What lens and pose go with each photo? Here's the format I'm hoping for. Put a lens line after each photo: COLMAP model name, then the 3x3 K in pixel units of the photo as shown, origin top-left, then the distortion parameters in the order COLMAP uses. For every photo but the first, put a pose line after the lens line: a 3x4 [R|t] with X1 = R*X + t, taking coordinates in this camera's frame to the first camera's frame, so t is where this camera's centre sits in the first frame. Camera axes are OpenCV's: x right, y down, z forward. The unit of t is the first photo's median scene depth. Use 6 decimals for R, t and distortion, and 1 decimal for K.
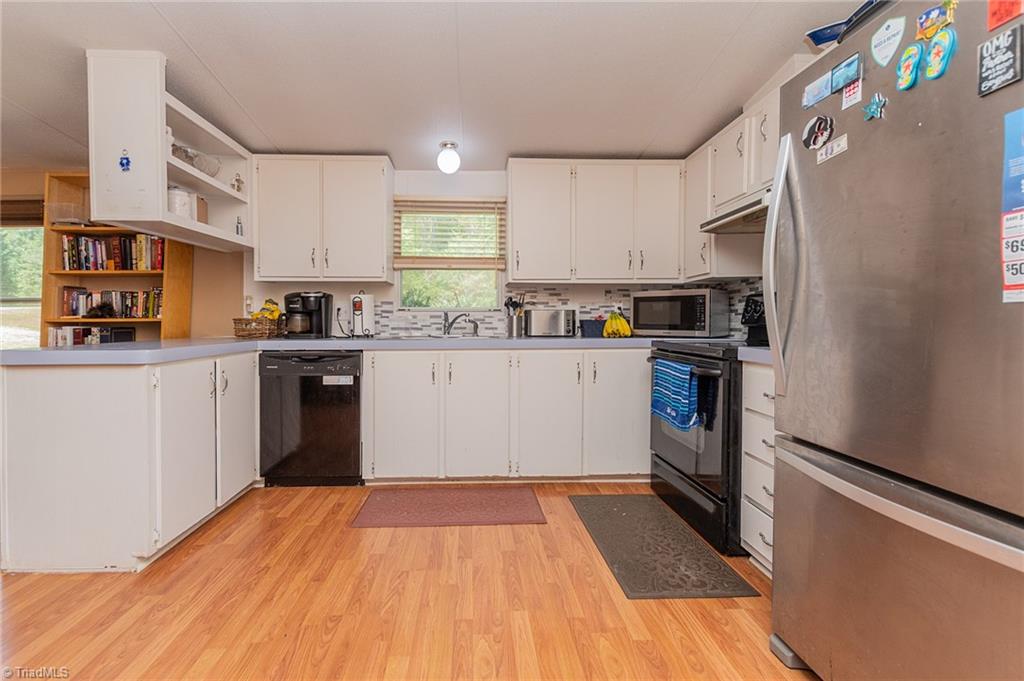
lens RADIAL K [[475.8, 0, 488.5], [0, 475.8, 326.0], [0, 0, 1]] dist [0.011878, -0.002654]
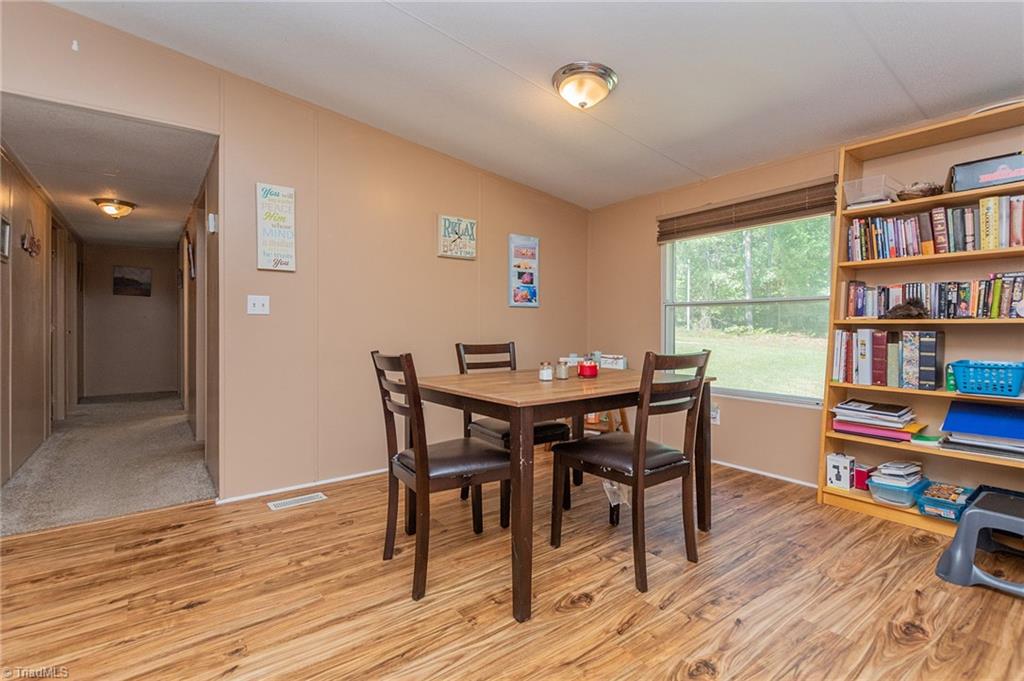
lens RADIAL K [[475.8, 0, 506.4], [0, 475.8, 319.9], [0, 0, 1]] dist [0.011878, -0.002654]
pose [[0.580827, -0.003749, -0.814018, -0.582138], [-0.017201, 0.999710, -0.016878, 0.009523], [0.813845, 0.023805, 0.580594, 0.034324]]
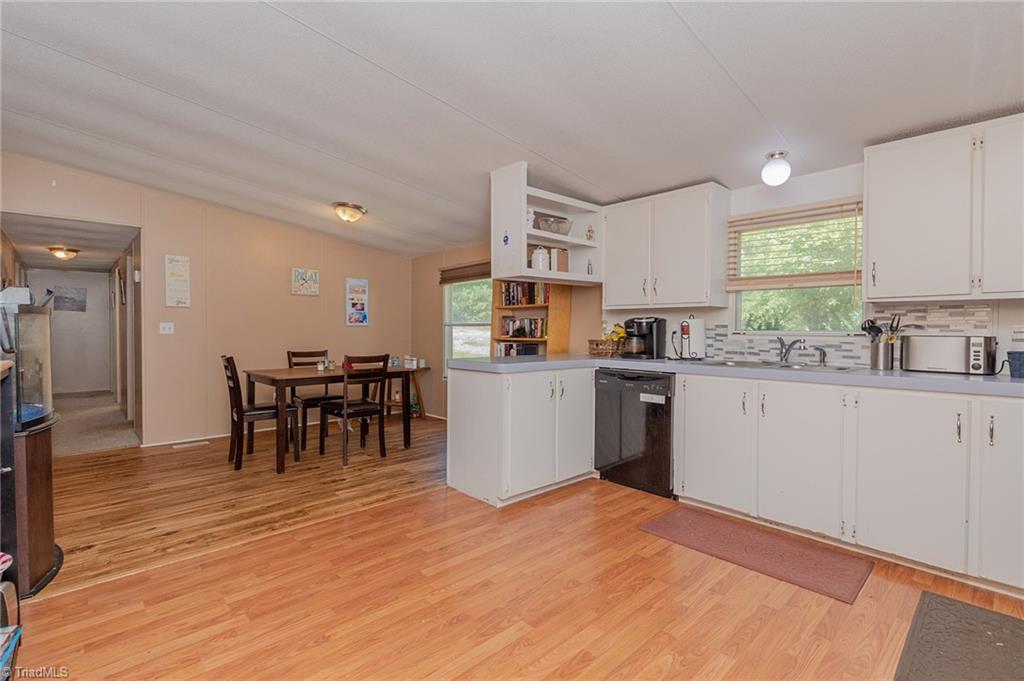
lens RADIAL K [[475.8, 0, 485.1], [0, 475.8, 329.6], [0, 0, 1]] dist [0.011878, -0.002654]
pose [[0.635547, 0.003755, -0.772053, 0.262492], [-0.015082, 0.999858, -0.007552, -0.028939], [0.771914, 0.016444, 0.635514, -0.008299]]
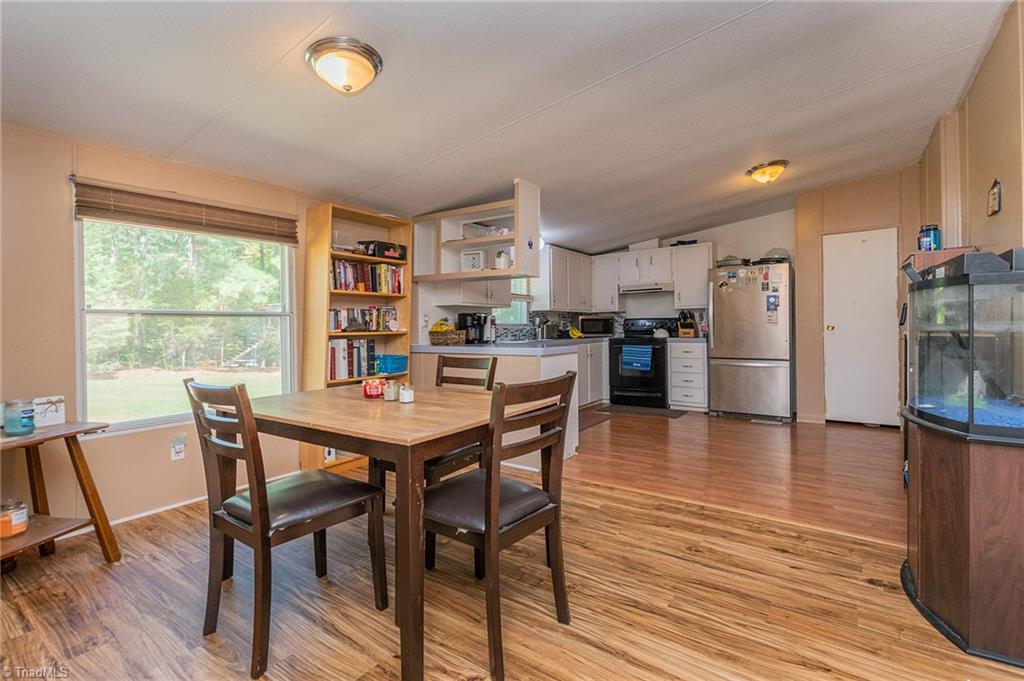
lens RADIAL K [[475.8, 0, 520.1], [0, 475.8, 322.7], [0, 0, 1]] dist [0.011878, -0.002654]
pose [[0.585786, 0.002533, 0.810461, -1.572521], [0.022632, 0.999554, -0.019481, -0.007110], [-0.810149, 0.029754, 0.585468, -0.007778]]
